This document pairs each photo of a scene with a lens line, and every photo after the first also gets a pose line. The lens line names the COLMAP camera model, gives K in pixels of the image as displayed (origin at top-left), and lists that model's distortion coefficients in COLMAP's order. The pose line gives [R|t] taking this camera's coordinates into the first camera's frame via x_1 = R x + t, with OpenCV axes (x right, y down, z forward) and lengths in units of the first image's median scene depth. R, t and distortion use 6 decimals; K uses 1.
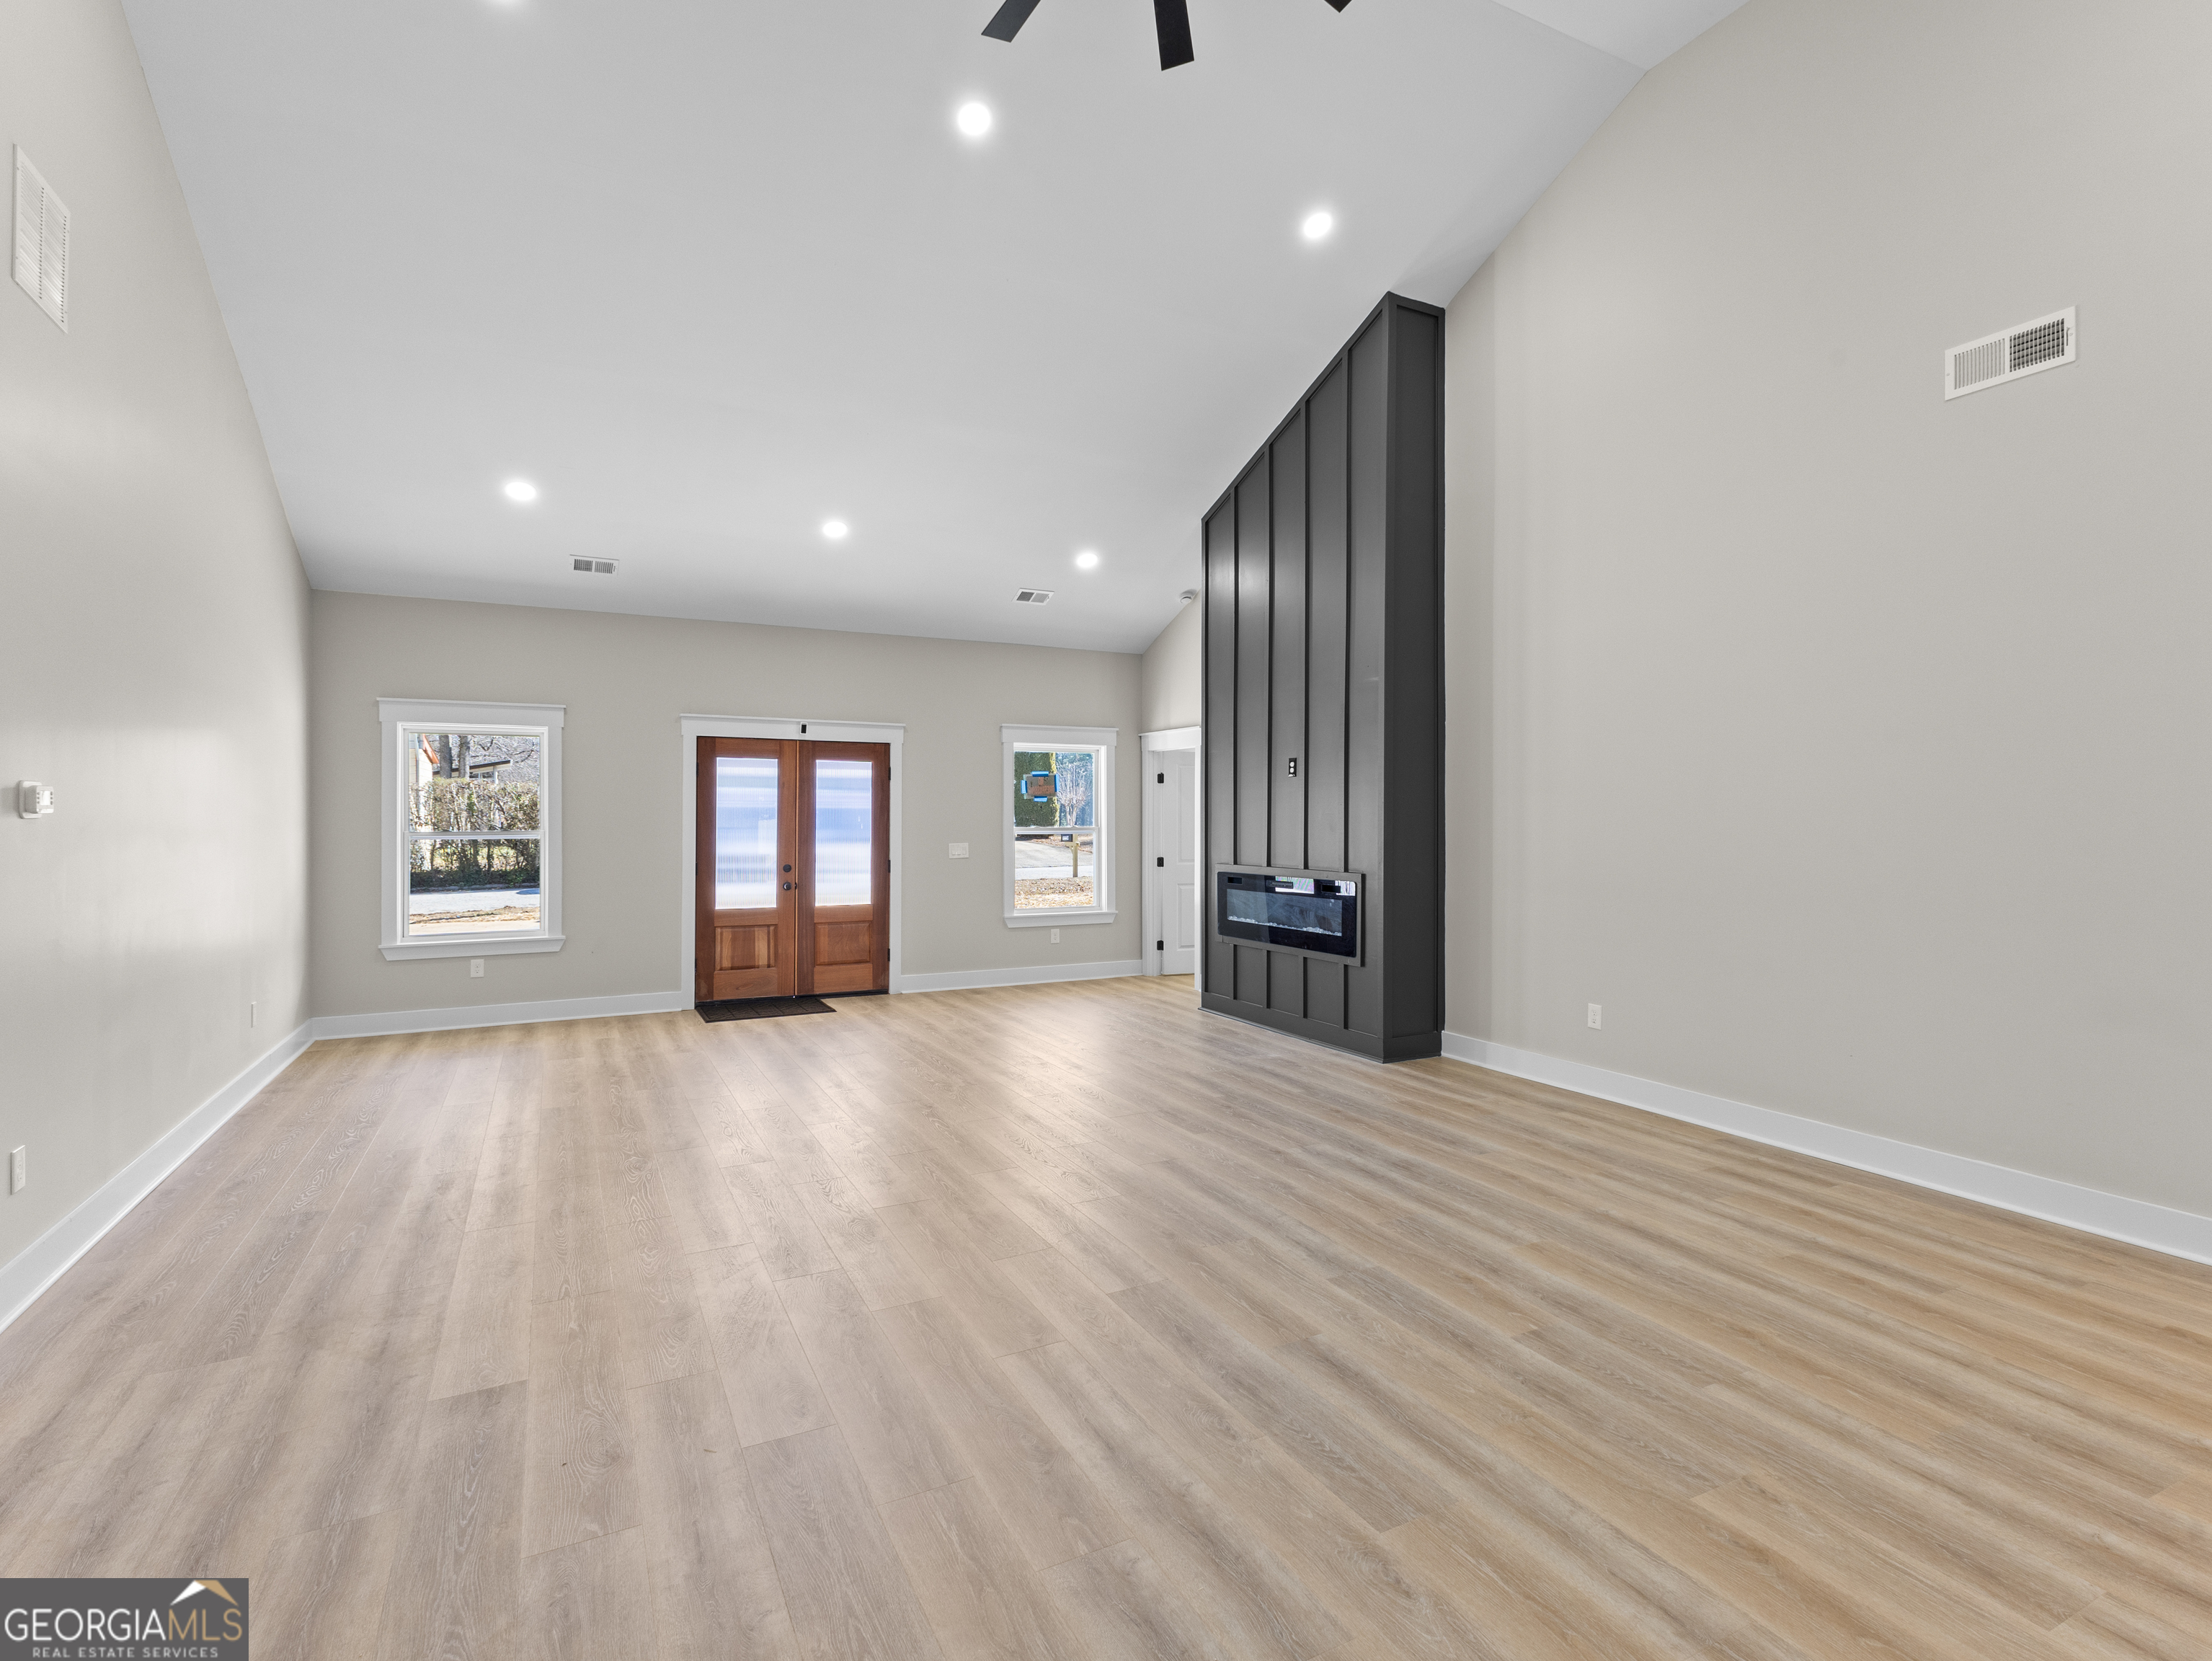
lens RADIAL K [[1076.2, 0, 1107.3], [0, 1076.2, 808.0], [0, 0, 1]] dist [0.011188, -0.001827]
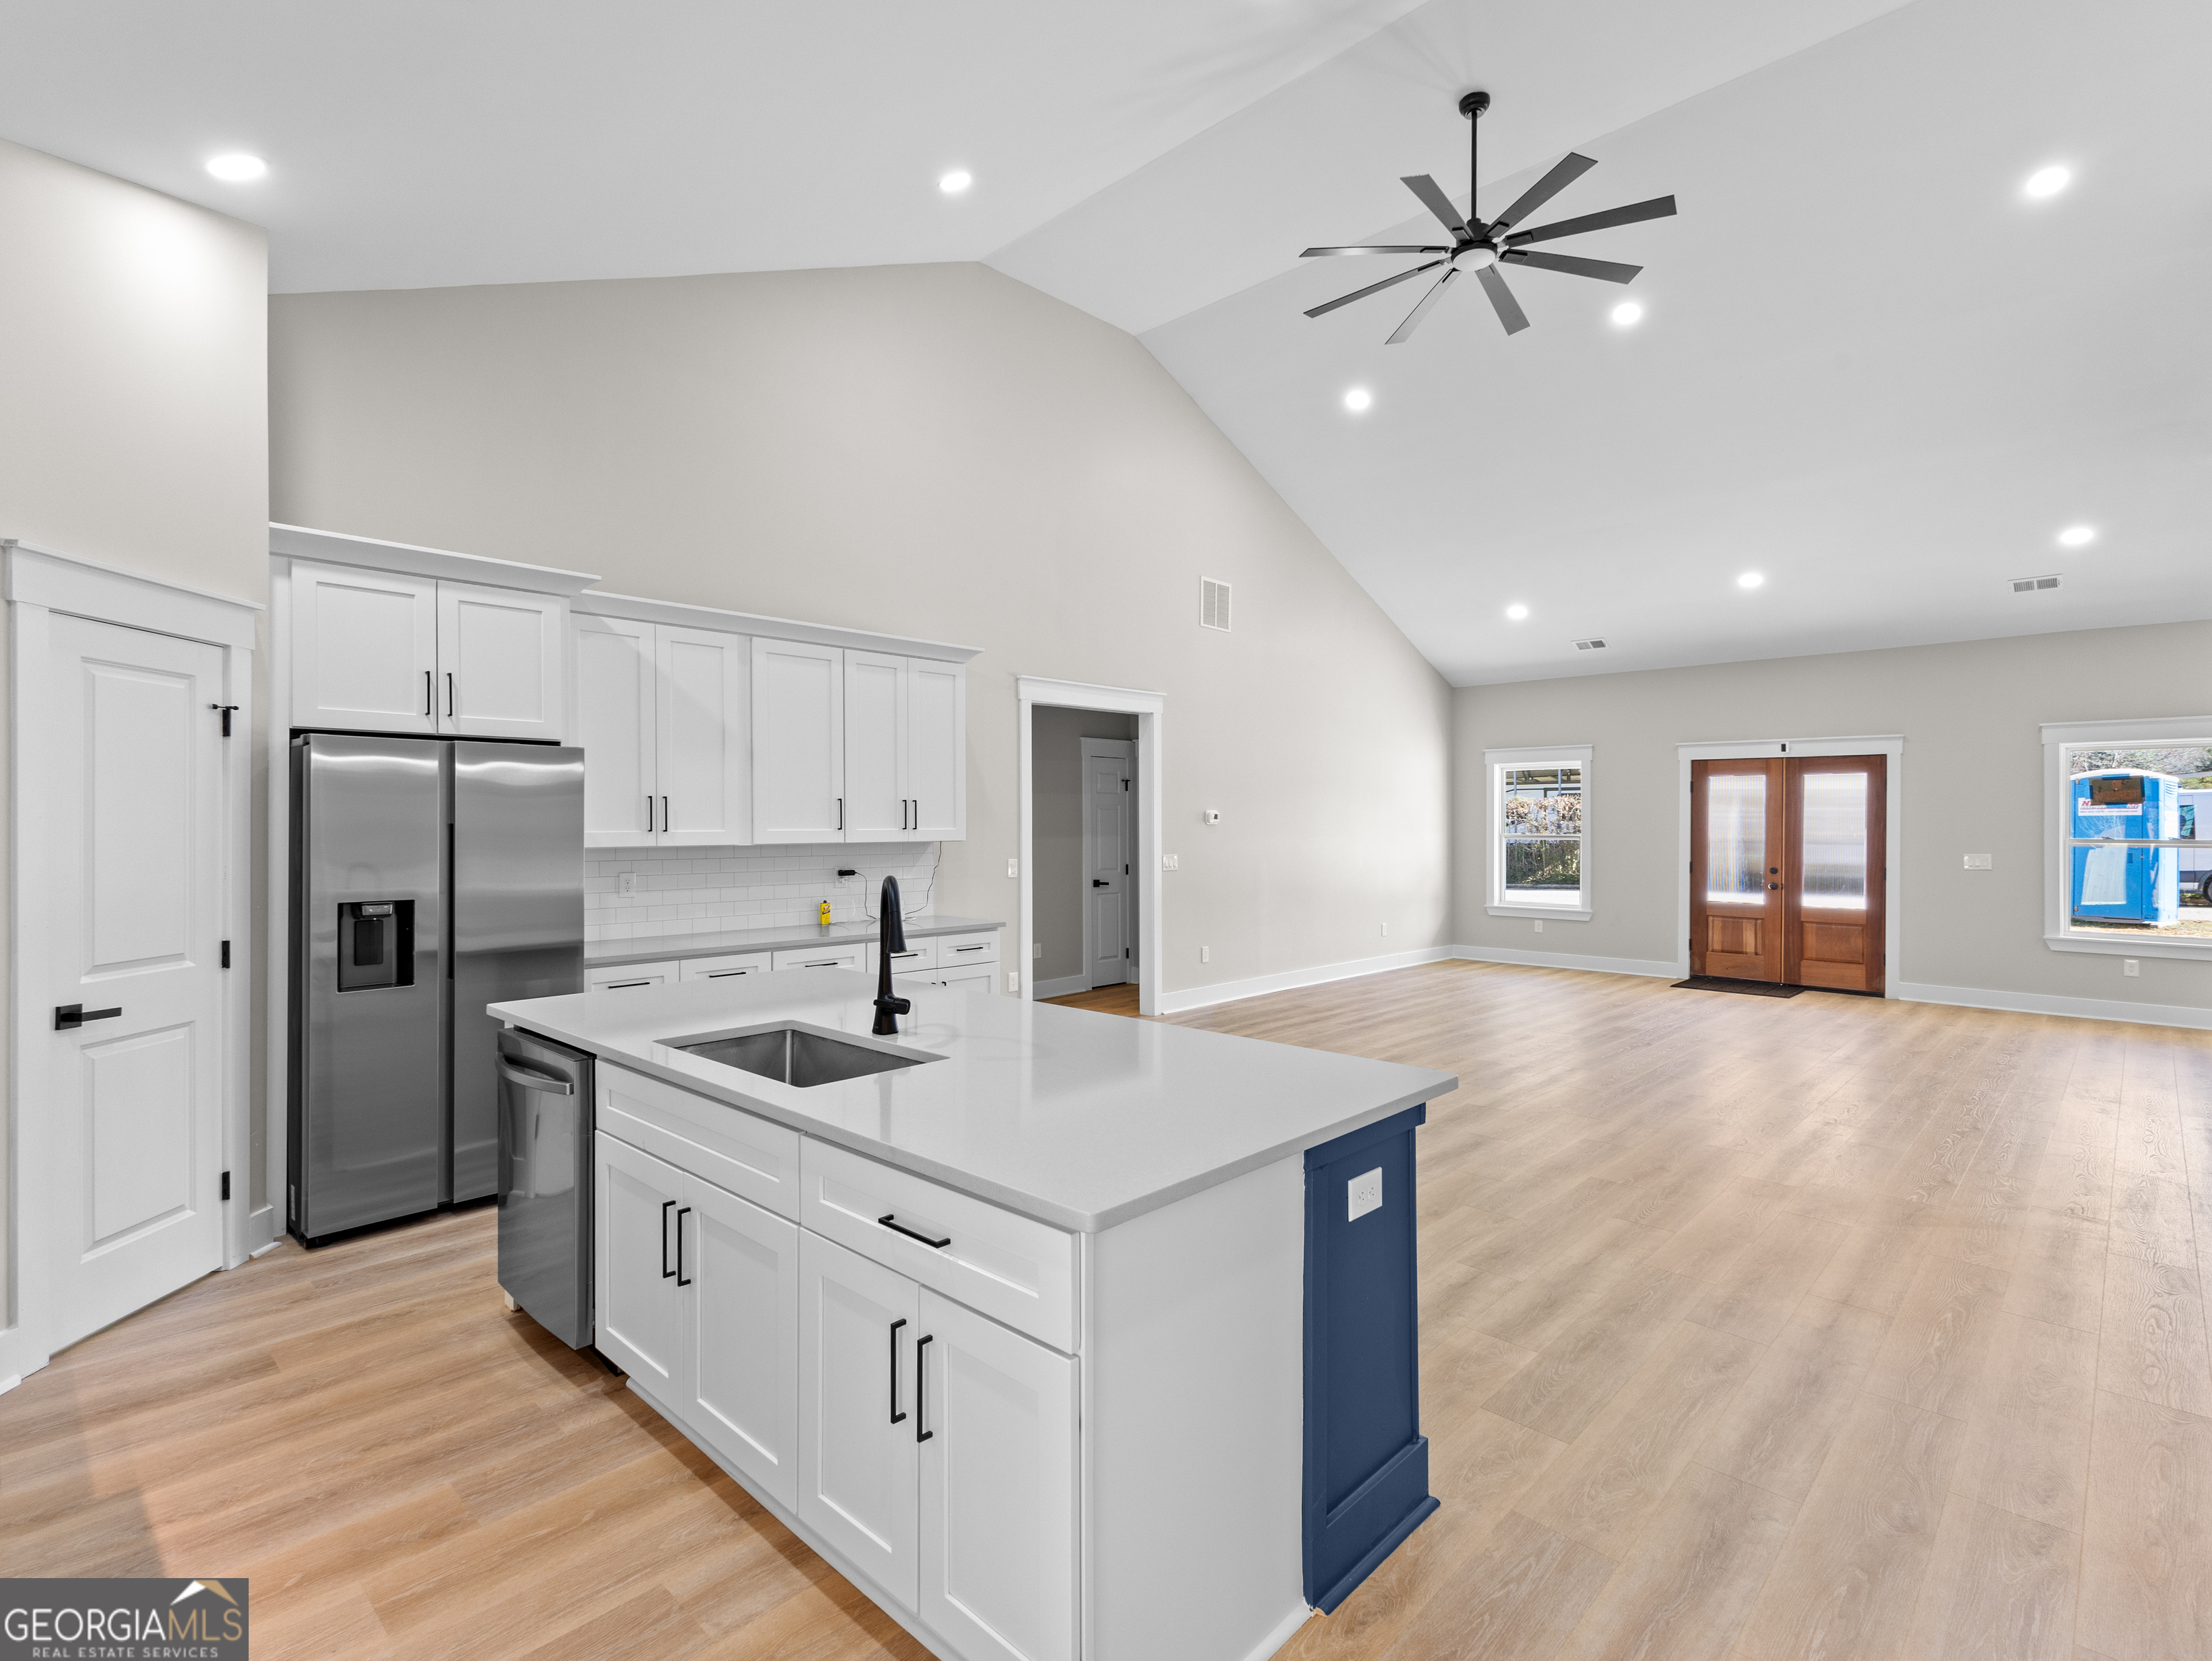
lens RADIAL K [[1076.2, 0, 1118.3], [0, 1076.2, 821.3], [0, 0, 1]] dist [0.011188, -0.001827]
pose [[0.335066, -0.000469, -0.942194, 0.711114], [0.005421, 0.999984, 0.001430, -0.002125], [0.942179, -0.005587, 0.335064, -0.048322]]
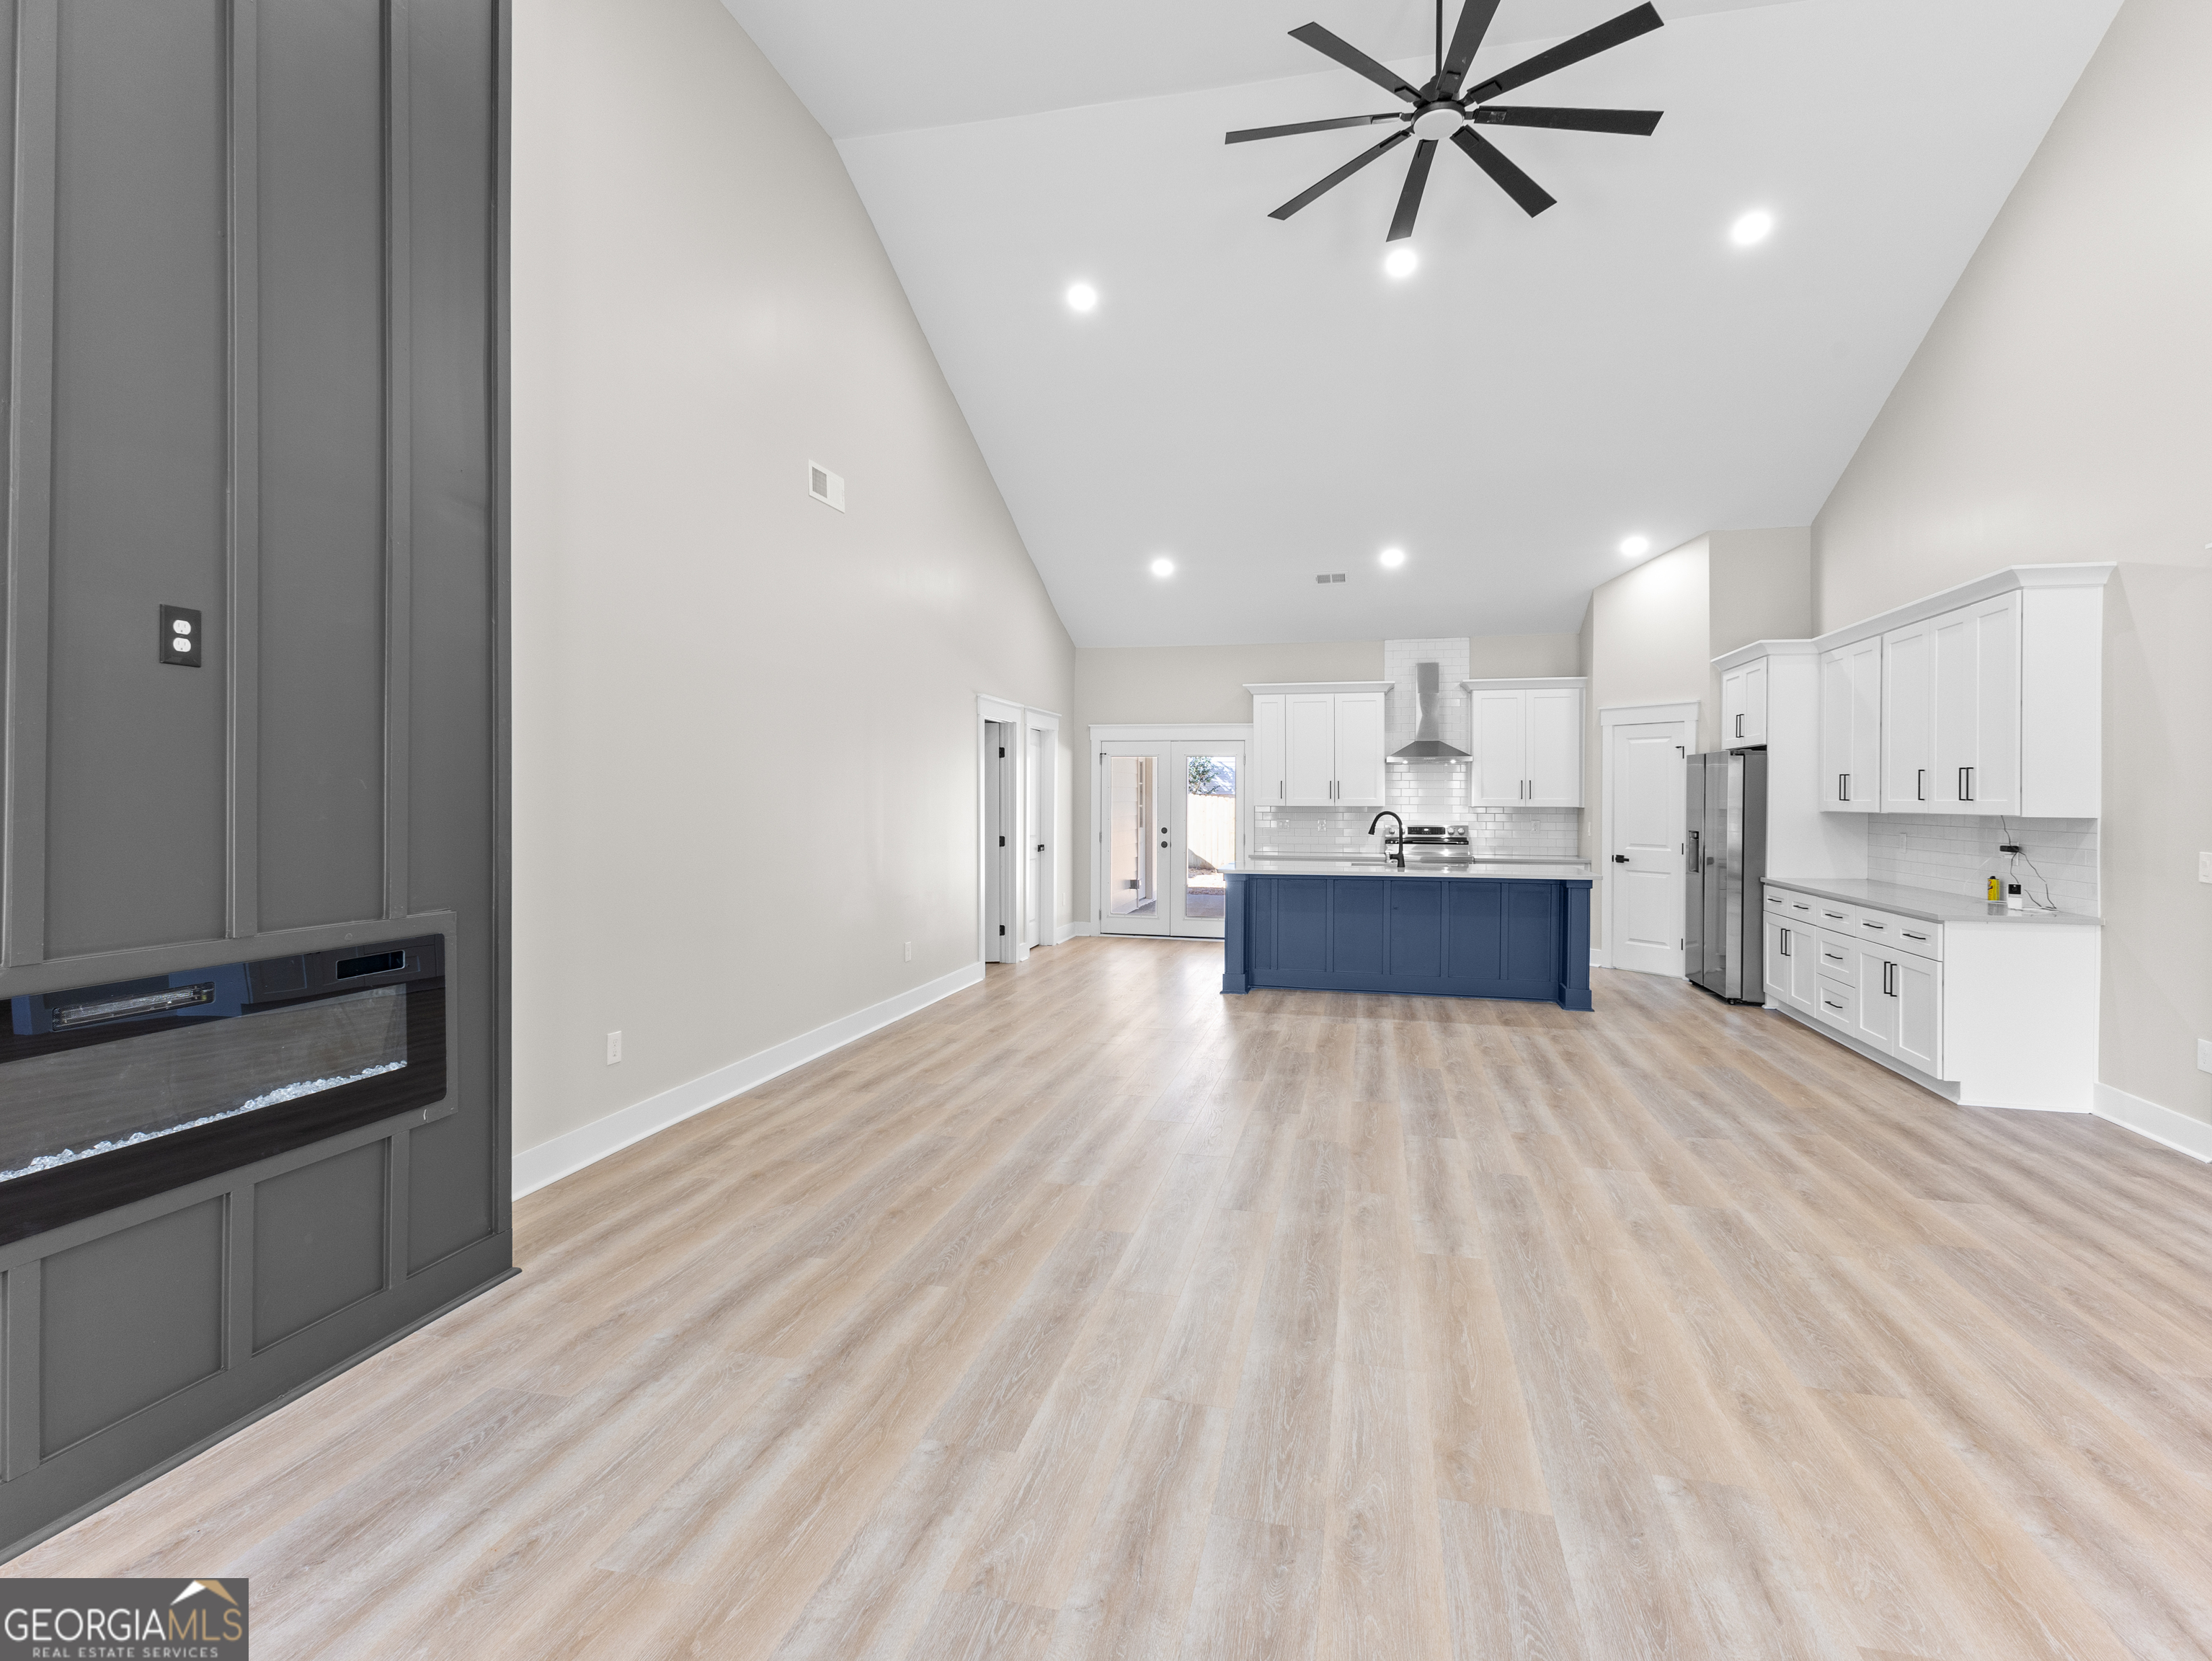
lens RADIAL K [[1076.2, 0, 1110.9], [0, 1076.2, 789.8], [0, 0, 1]] dist [0.011188, -0.001827]
pose [[-0.757599, 0.002540, 0.652715, -0.279957], [-0.006999, 0.999903, -0.012015, 0.012164], [-0.652682, -0.013671, -0.757508, 1.158837]]
